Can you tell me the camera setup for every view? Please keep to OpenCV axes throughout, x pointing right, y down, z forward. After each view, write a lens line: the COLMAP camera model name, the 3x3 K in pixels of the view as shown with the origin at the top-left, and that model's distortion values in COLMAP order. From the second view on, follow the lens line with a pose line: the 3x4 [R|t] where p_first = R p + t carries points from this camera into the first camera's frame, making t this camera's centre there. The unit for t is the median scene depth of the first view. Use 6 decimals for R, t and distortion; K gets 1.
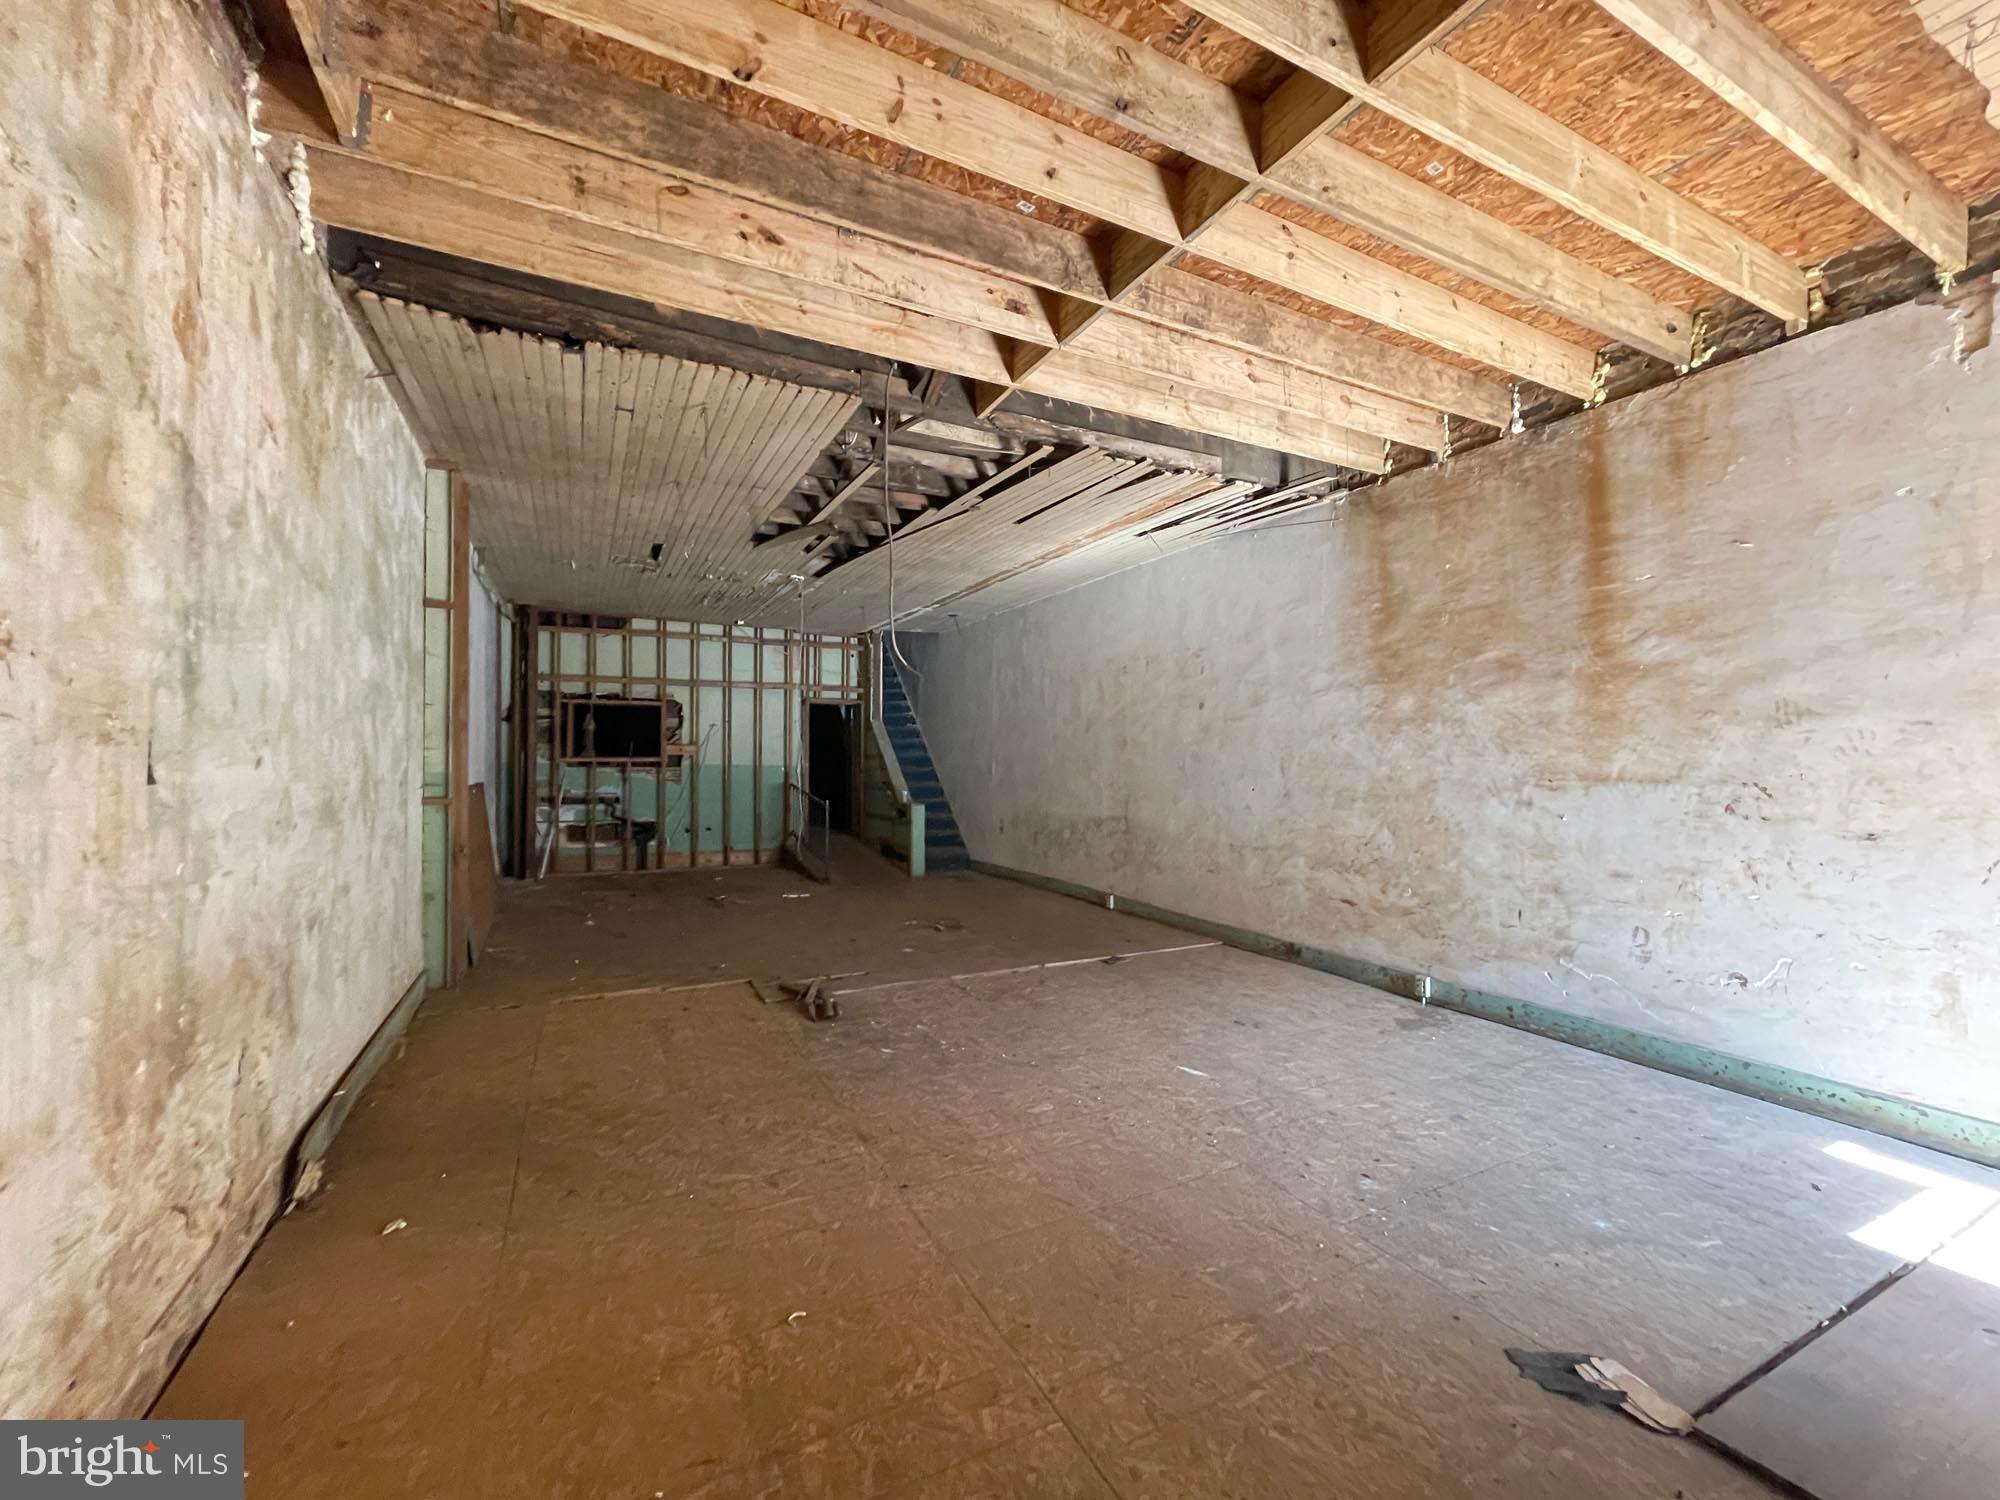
lens RADIAL K [[810.4, 0, 997.8], [0, 810.4, 750.5], [0, 0, 1]] dist [-0.003515, 0.001117]
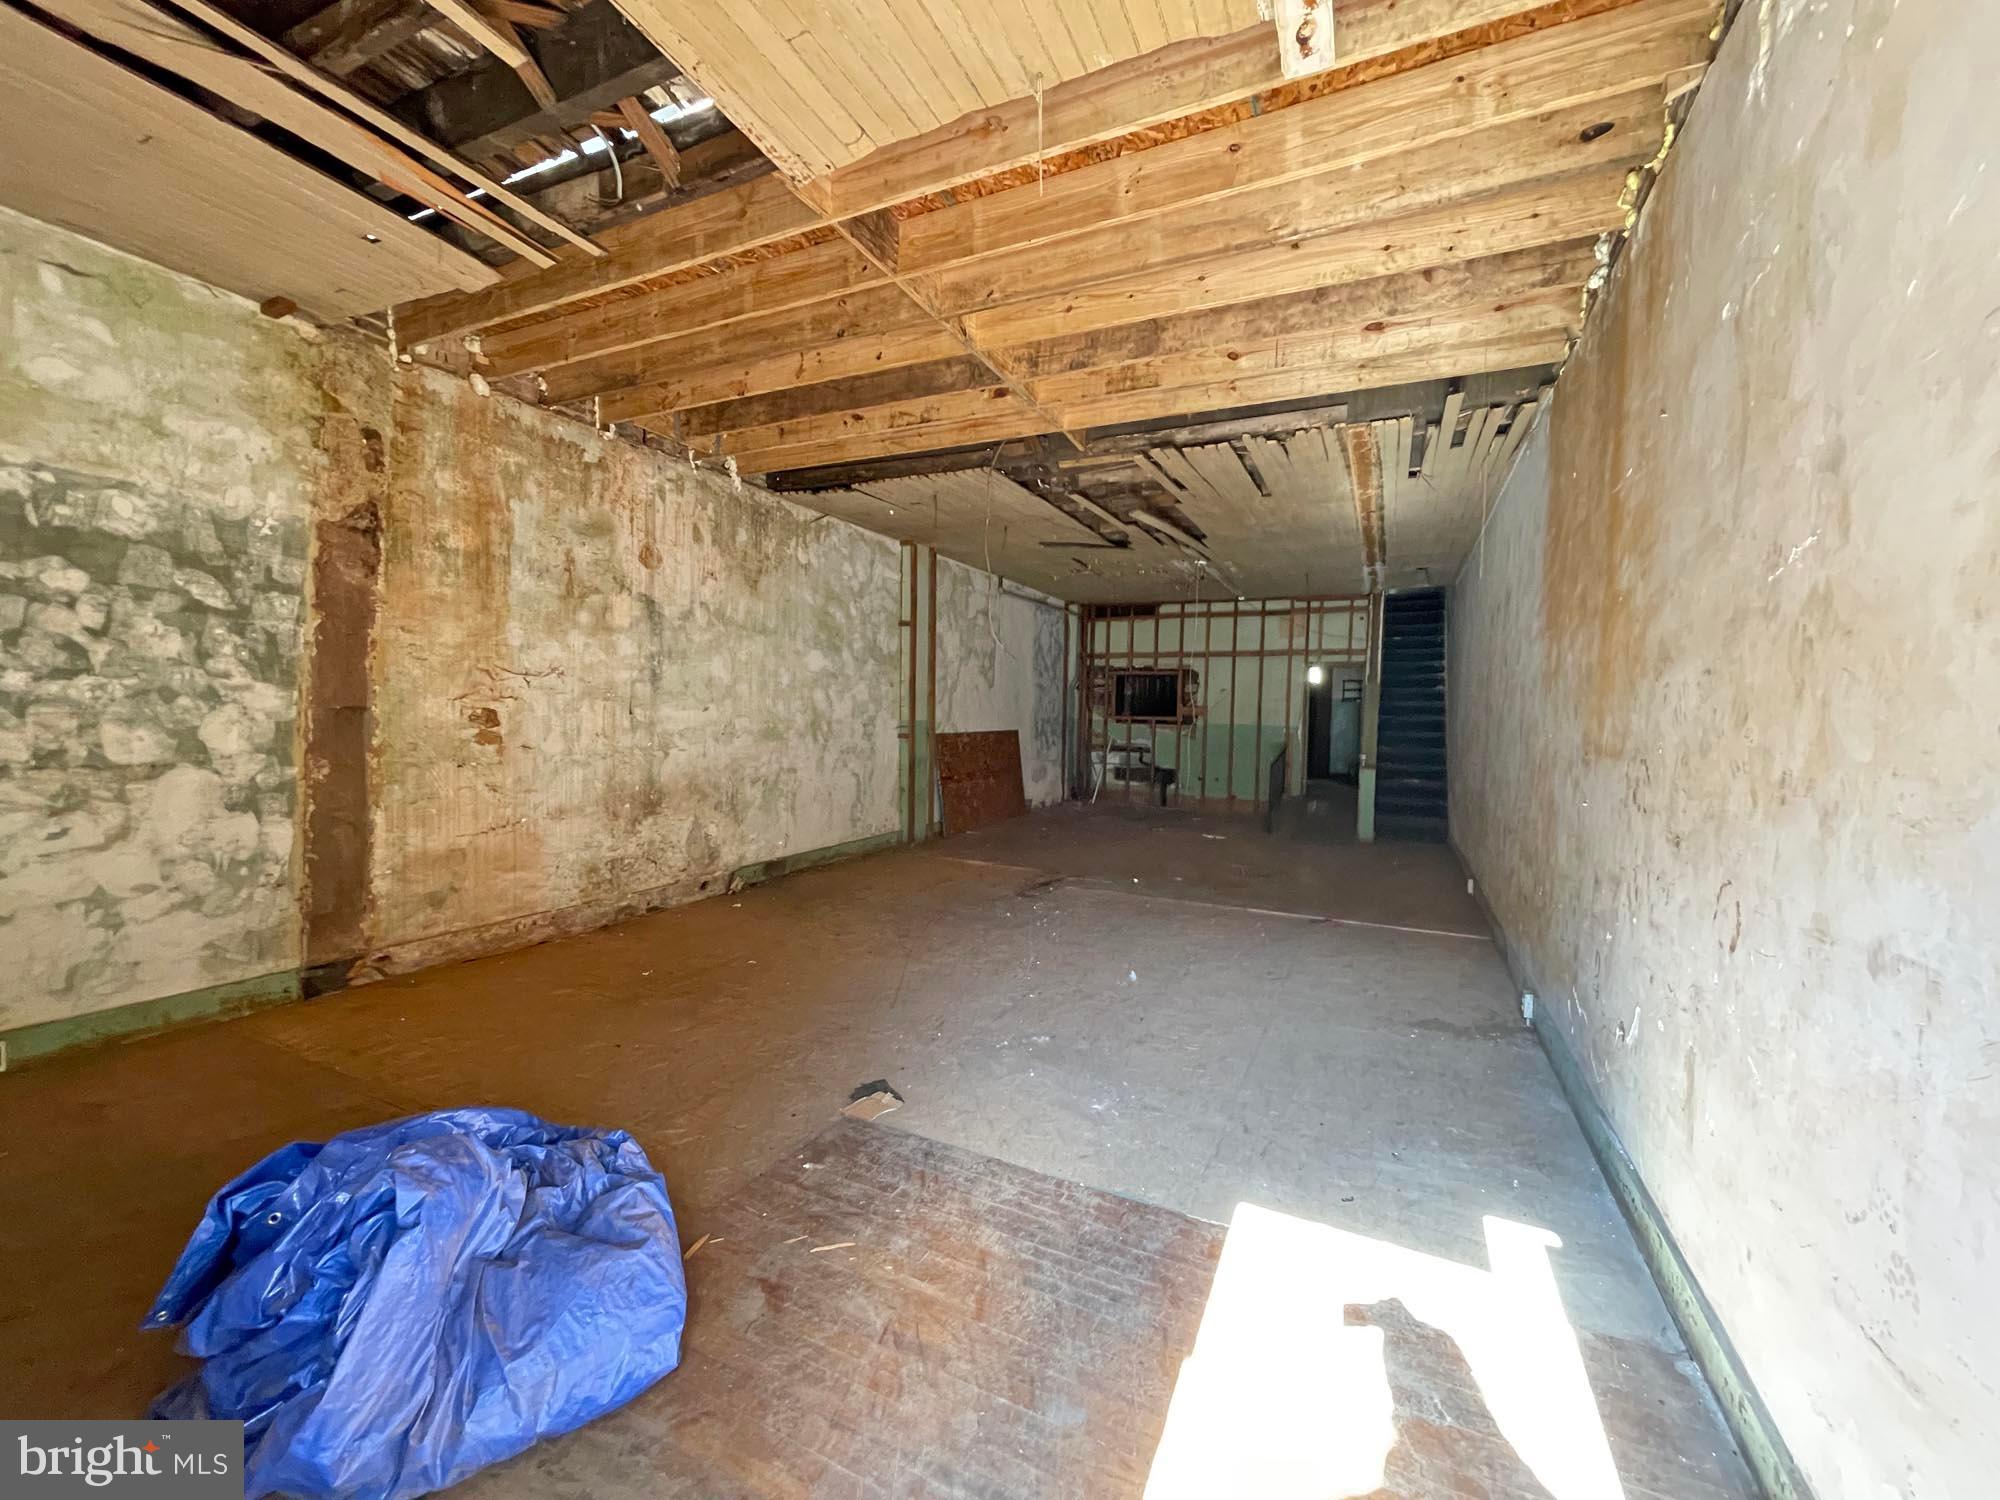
lens RADIAL K [[810.4, 0, 1004.2], [0, 810.4, 749.6], [0, 0, 1]] dist [-0.003515, 0.001117]
pose [[0.608120, 0.046147, -0.792503, 0.420872], [-0.012632, 0.998745, 0.048463, 0.001647], [0.793745, -0.019461, 0.607940, 0.048311]]
